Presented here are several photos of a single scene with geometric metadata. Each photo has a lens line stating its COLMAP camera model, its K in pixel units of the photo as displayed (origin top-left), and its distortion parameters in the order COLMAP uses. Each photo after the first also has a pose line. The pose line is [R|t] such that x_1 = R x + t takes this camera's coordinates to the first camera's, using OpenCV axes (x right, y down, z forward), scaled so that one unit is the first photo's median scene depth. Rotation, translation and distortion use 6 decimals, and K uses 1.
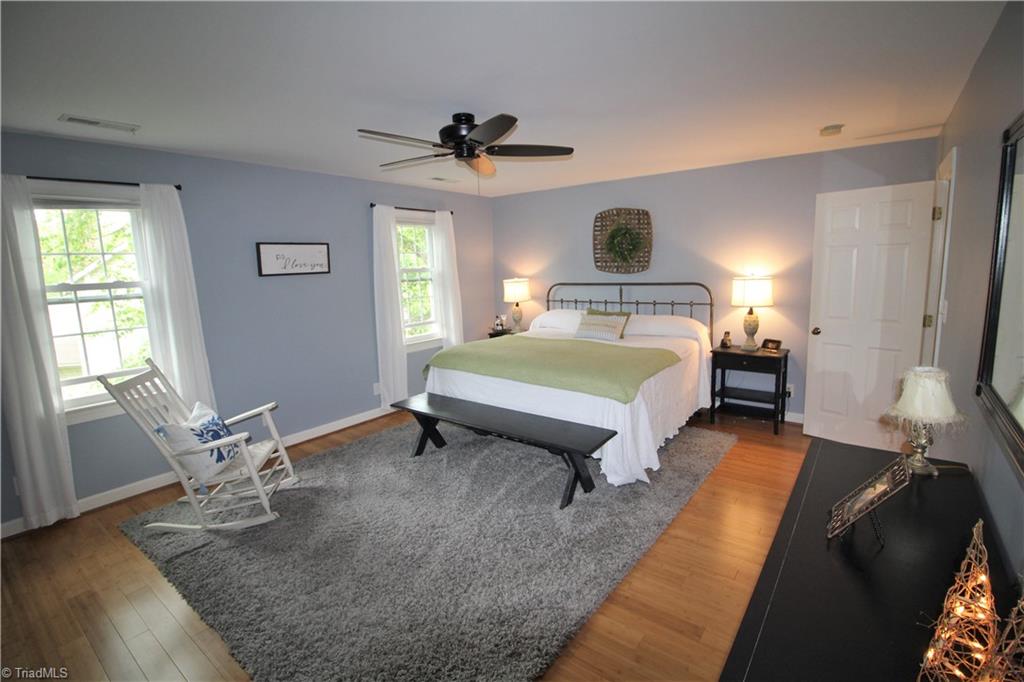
lens RADIAL K [[469.1, 0, 522.0], [0, 469.1, 334.7], [0, 0, 1]] dist [-0.004384, -0.012568]
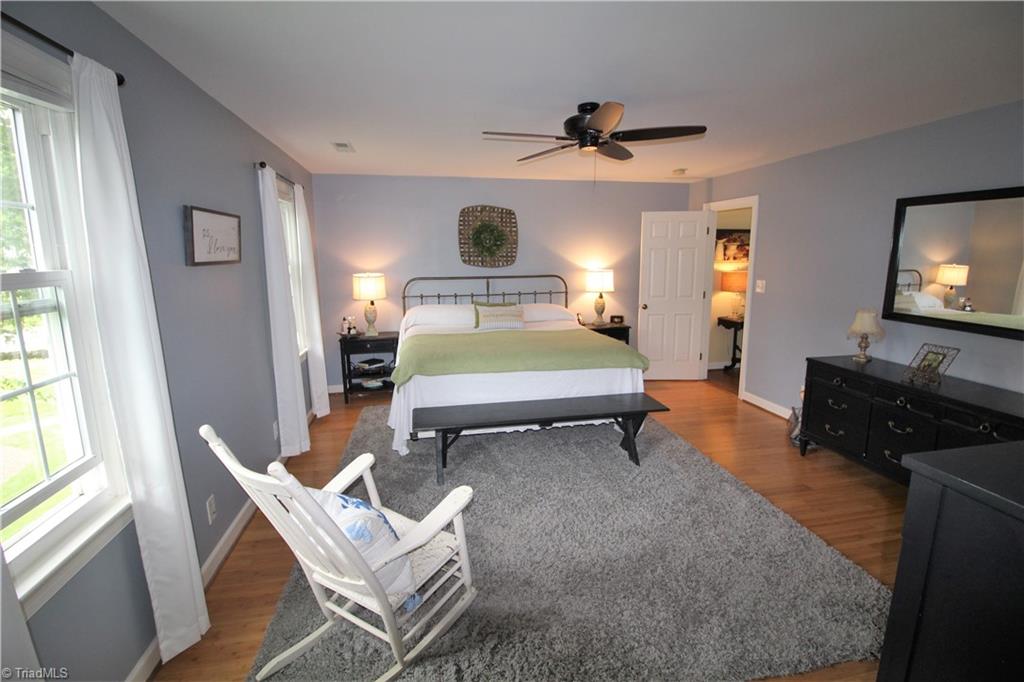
lens RADIAL K [[469.1, 0, 522.0], [0, 469.1, 334.7], [0, 0, 1]] dist [-0.004384, -0.012568]
pose [[0.658476, -0.100889, 0.745808, -0.598079], [0.100507, 0.993886, 0.045710, -0.022156], [-0.745860, 0.044860, 0.664590, 0.268726]]
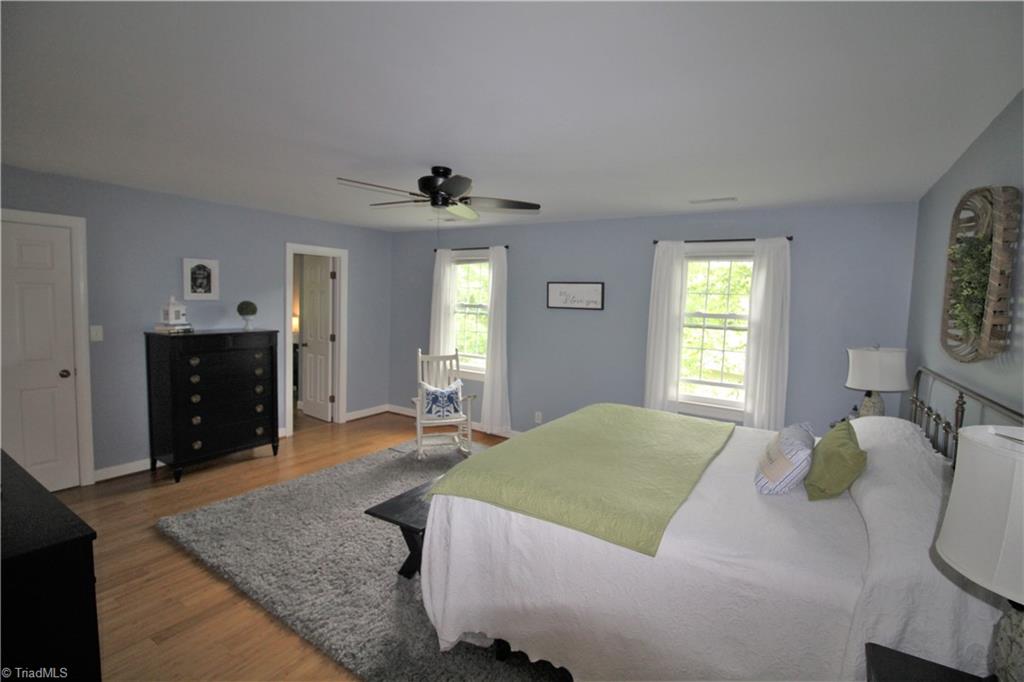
lens RADIAL K [[469.1, 0, 522.0], [0, 469.1, 334.7], [0, 0, 1]] dist [-0.004384, -0.012568]
pose [[0.084832, 0.103129, -0.991044, 0.602428], [-0.188470, 0.978335, 0.085674, -0.124171], [0.978408, 0.179514, 0.102431, 0.670923]]
